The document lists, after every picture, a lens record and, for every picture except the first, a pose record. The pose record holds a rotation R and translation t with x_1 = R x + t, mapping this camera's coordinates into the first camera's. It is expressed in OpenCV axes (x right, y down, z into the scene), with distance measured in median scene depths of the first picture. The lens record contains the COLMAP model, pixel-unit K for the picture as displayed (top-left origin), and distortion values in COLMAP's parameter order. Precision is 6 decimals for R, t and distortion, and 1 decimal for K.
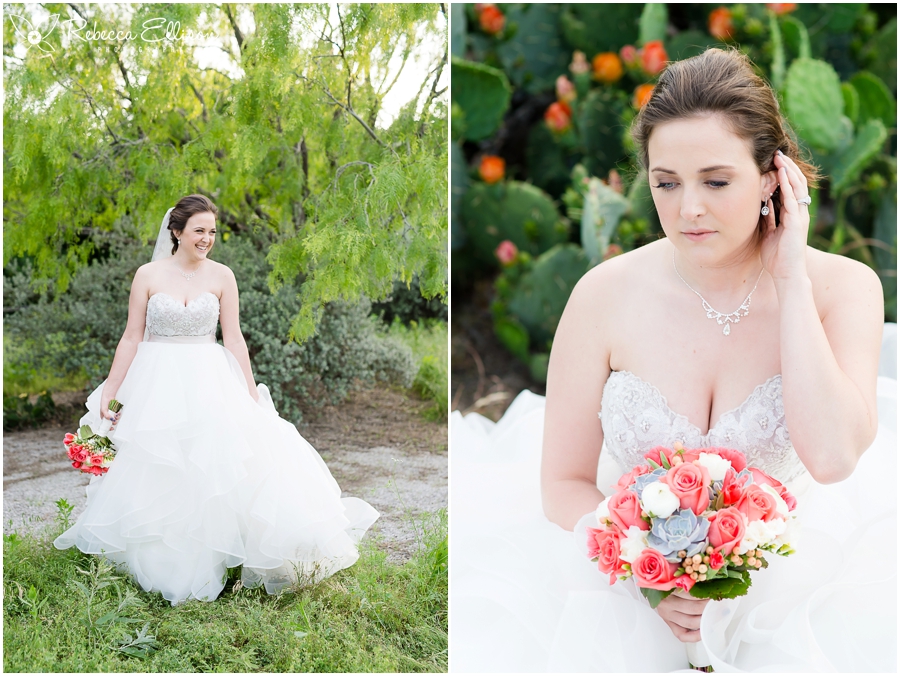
lens RADIAL K [[1326.4, 0, 453.9], [0, 1326.4, 339.1], [0, 0, 1]] dist [-0.081103, 0.000000]
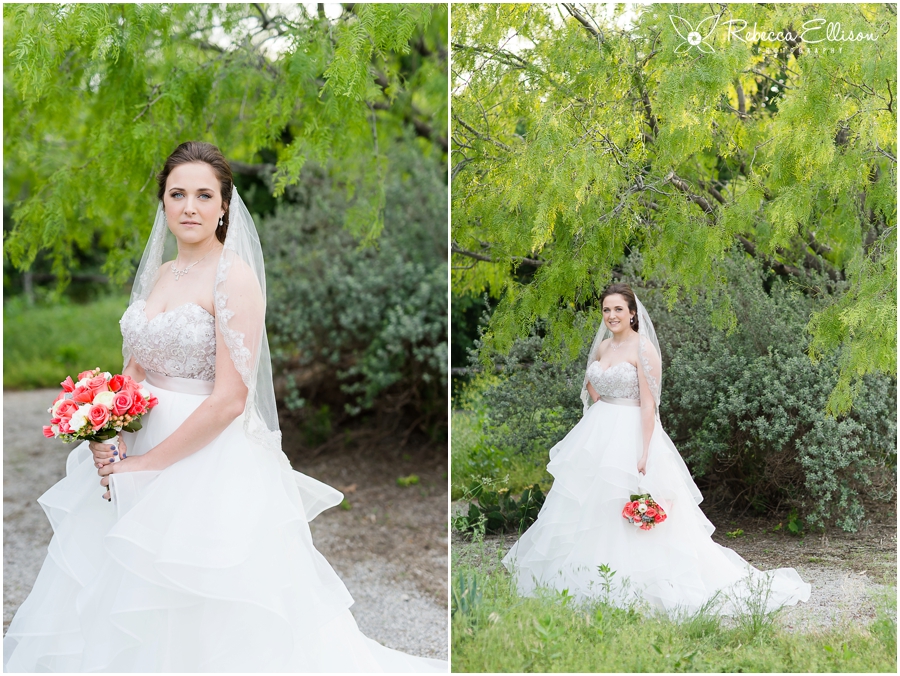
lens RADIAL K [[1326.4, 0, 455.7], [0, 1326.4, 339.6], [0, 0, 1]] dist [-0.081103, 0.000000]
pose [[0.922216, -0.016199, -0.386336, -0.033276], [-0.005126, 0.998522, -0.054105, -0.001349], [0.386642, 0.051876, 0.920770, 0.166298]]
